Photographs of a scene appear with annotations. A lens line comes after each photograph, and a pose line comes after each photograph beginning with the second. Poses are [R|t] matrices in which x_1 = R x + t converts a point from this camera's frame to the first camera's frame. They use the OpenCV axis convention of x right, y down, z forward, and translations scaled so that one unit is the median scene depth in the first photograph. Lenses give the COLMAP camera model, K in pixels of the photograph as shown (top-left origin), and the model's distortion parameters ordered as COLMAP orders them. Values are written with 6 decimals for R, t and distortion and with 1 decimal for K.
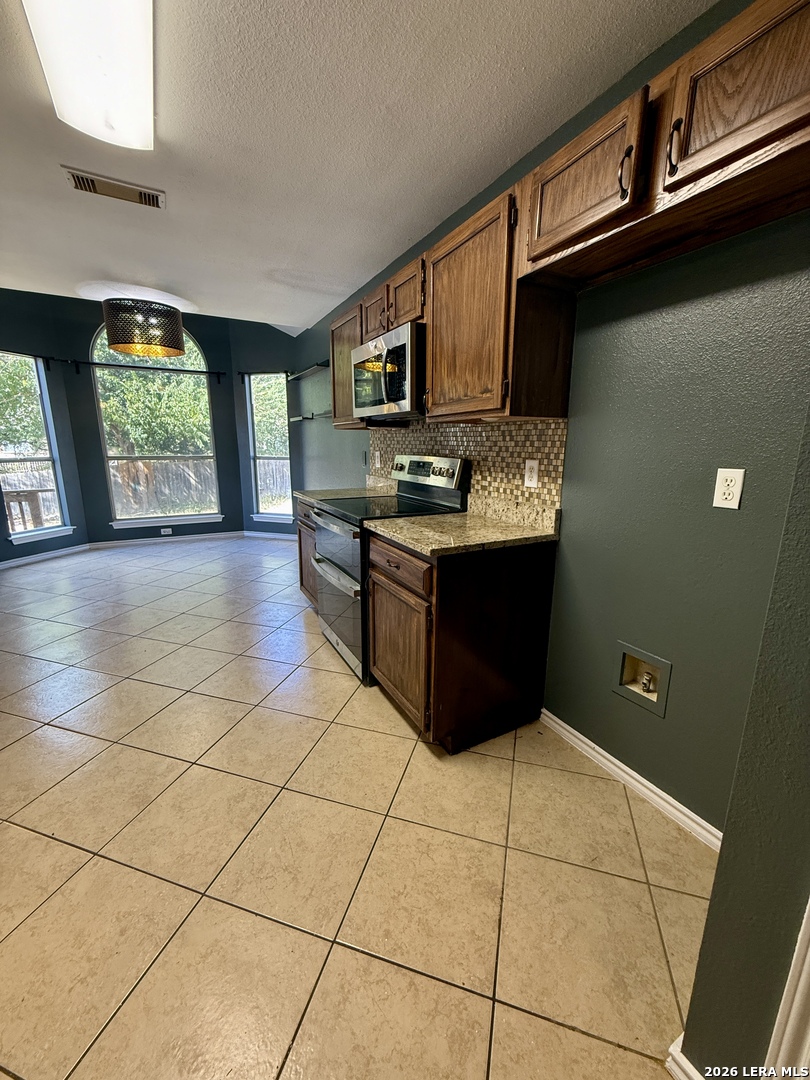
lens RADIAL K [[434.0, 0, 406.0], [0, 434.0, 537.1], [0, 0, 1]] dist [0.002260, 0.000128]
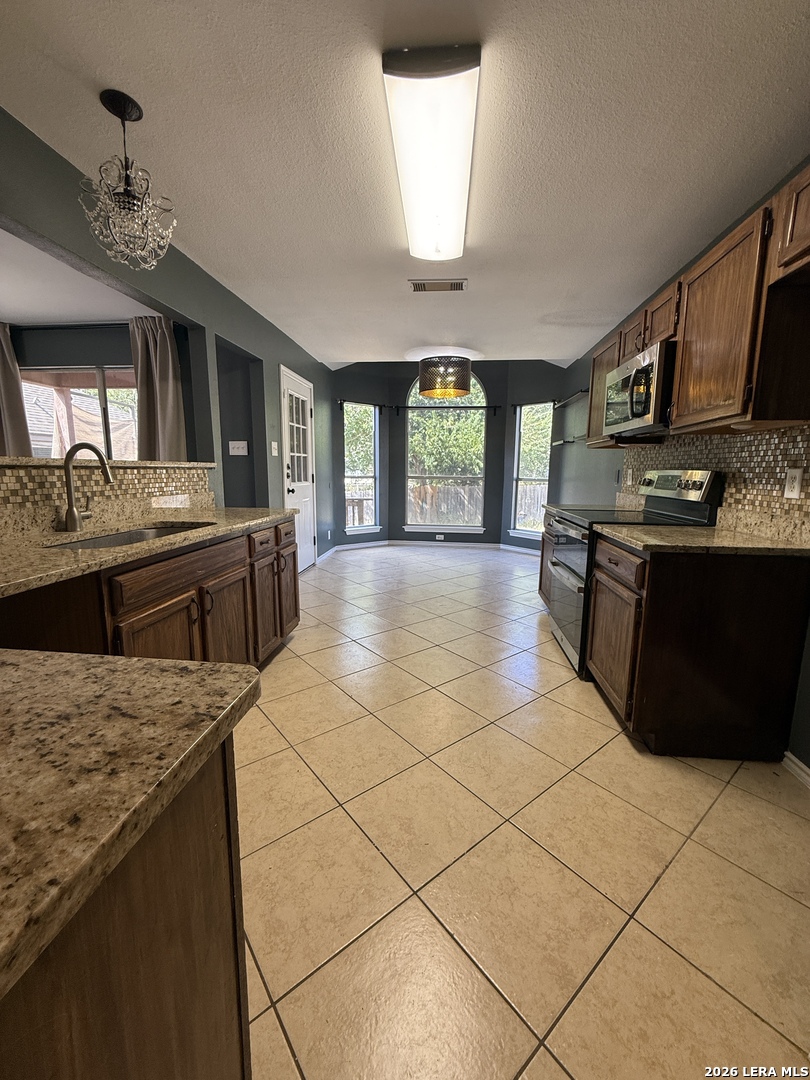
lens RADIAL K [[434.0, 0, 406.0], [0, 434.0, 537.1], [0, 0, 1]] dist [0.002260, 0.000128]
pose [[0.826600, 0.088488, -0.555790, 0.095913], [-0.125423, 0.991690, -0.028647, 0.066162], [0.548637, 0.093389, 0.830829, -0.136905]]
